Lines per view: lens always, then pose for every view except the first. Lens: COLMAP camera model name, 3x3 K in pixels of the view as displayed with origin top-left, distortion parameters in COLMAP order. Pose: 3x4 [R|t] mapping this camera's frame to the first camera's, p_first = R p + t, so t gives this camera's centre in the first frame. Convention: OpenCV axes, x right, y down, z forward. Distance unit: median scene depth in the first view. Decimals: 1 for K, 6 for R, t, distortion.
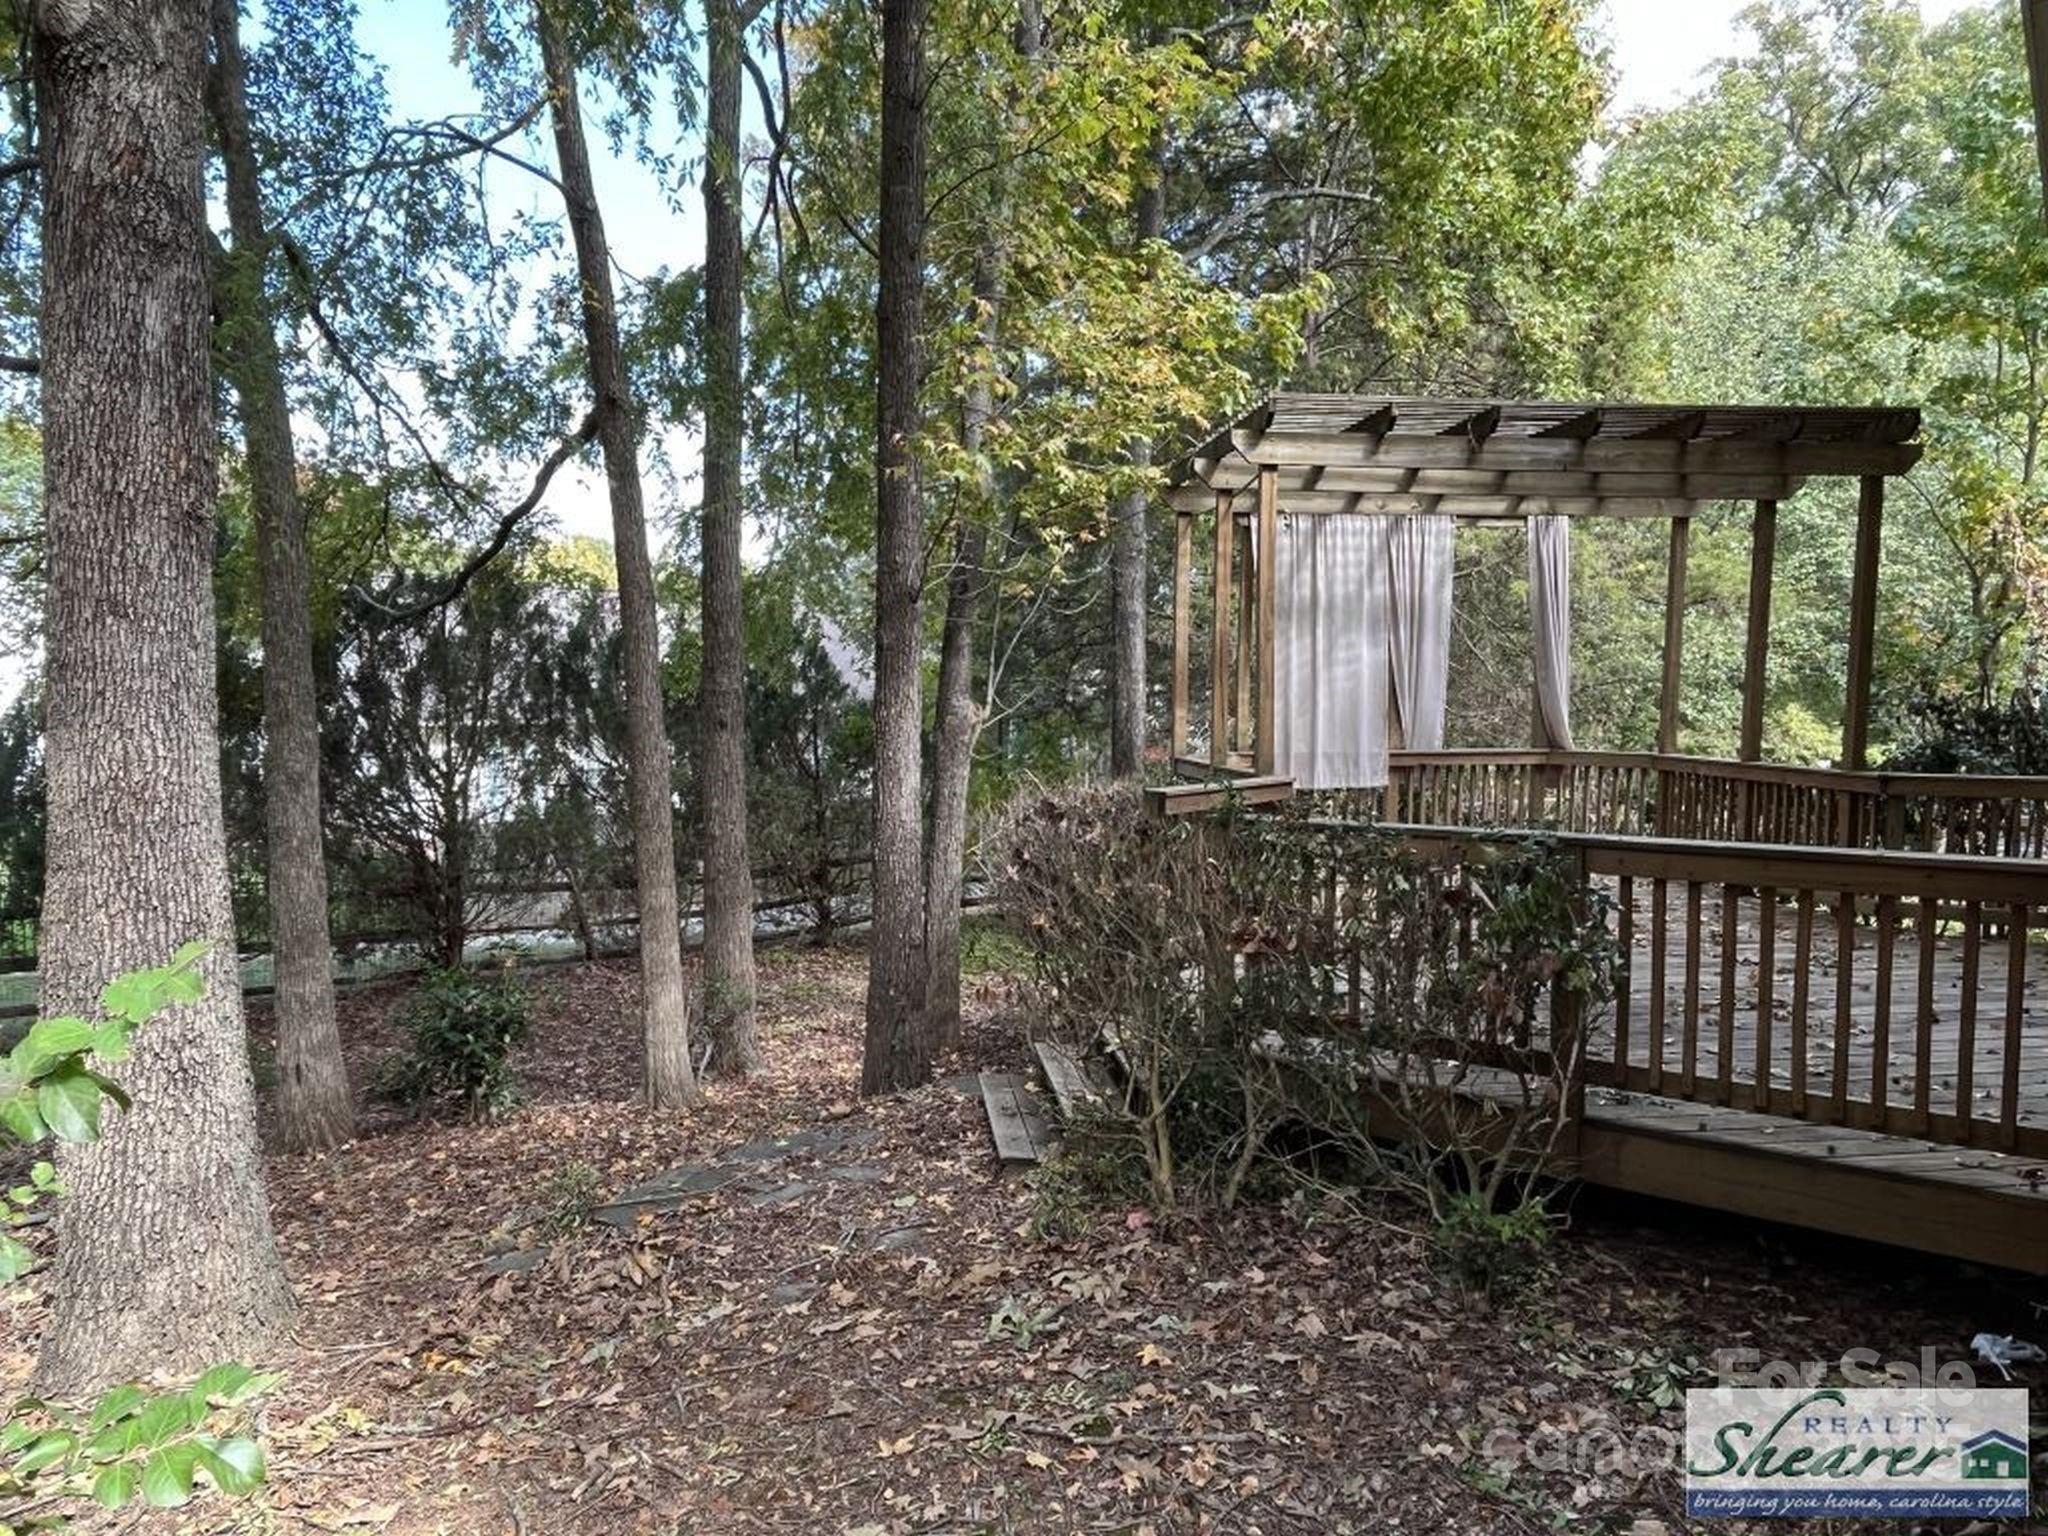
lens RADIAL K [[1283.6, 0, 1016.3], [0, 1283.6, 778.4], [0, 0, 1]] dist [-0.010720, -0.002938]
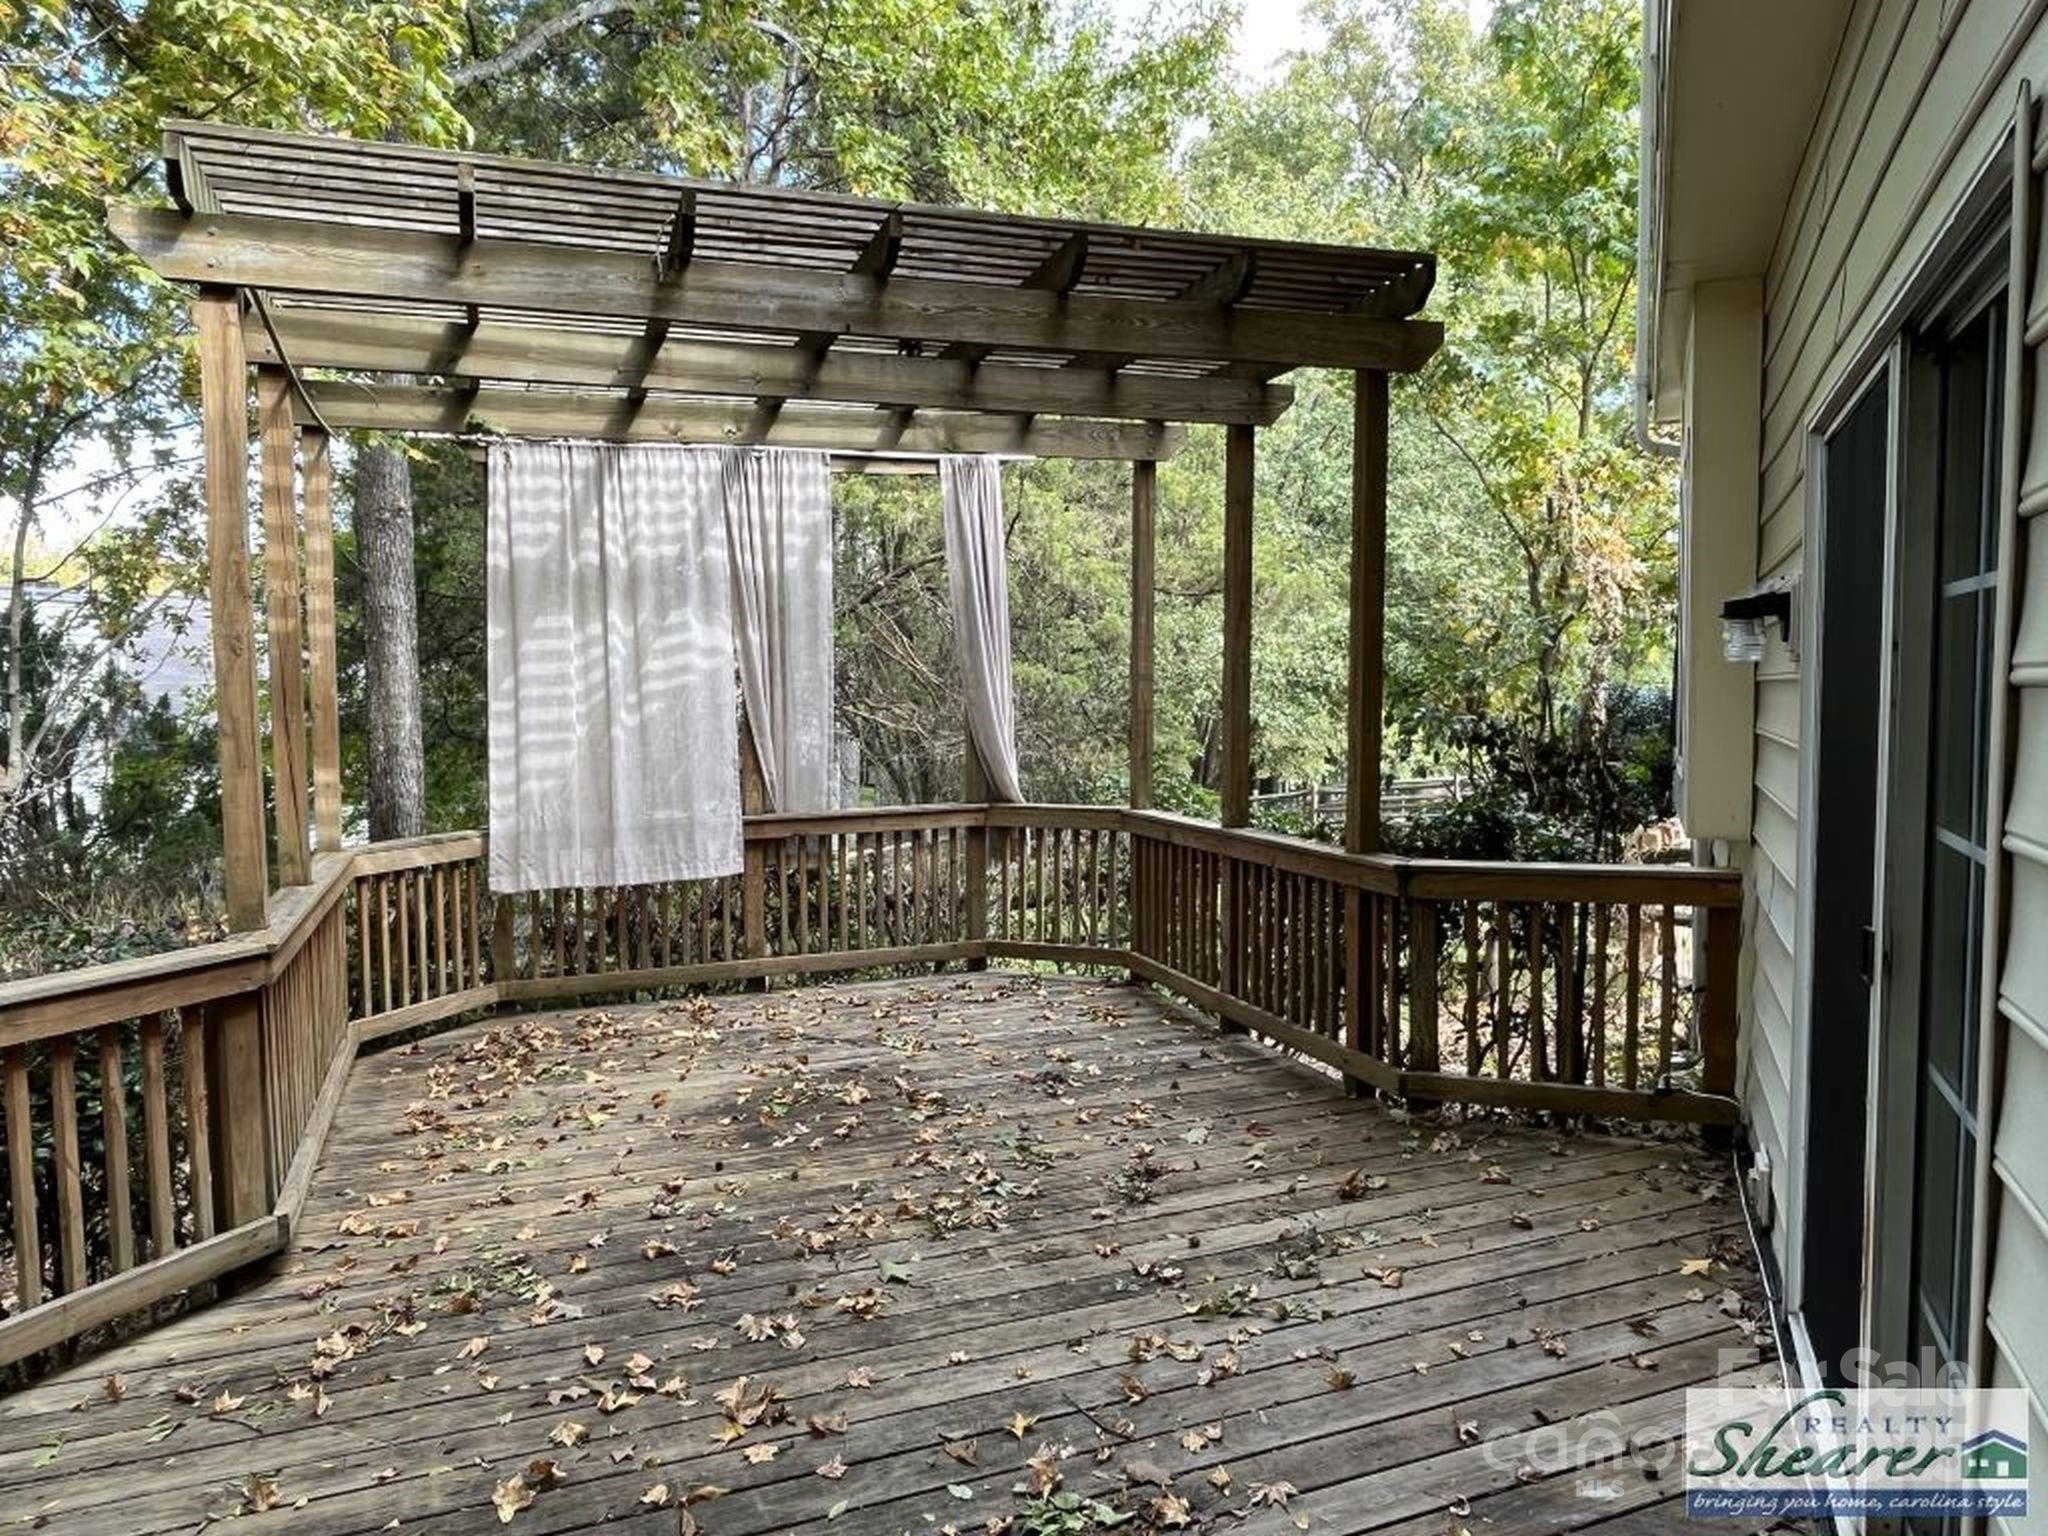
lens RADIAL K [[1283.6, 0, 1030.2], [0, 1283.6, 756.6], [0, 0, 1]] dist [-0.010720, -0.002938]
pose [[0.965493, -0.029794, 0.258717, 0.252635], [0.034949, 0.999271, -0.015348, -0.035264], [-0.258072, 0.023860, 0.965831, 0.326616]]
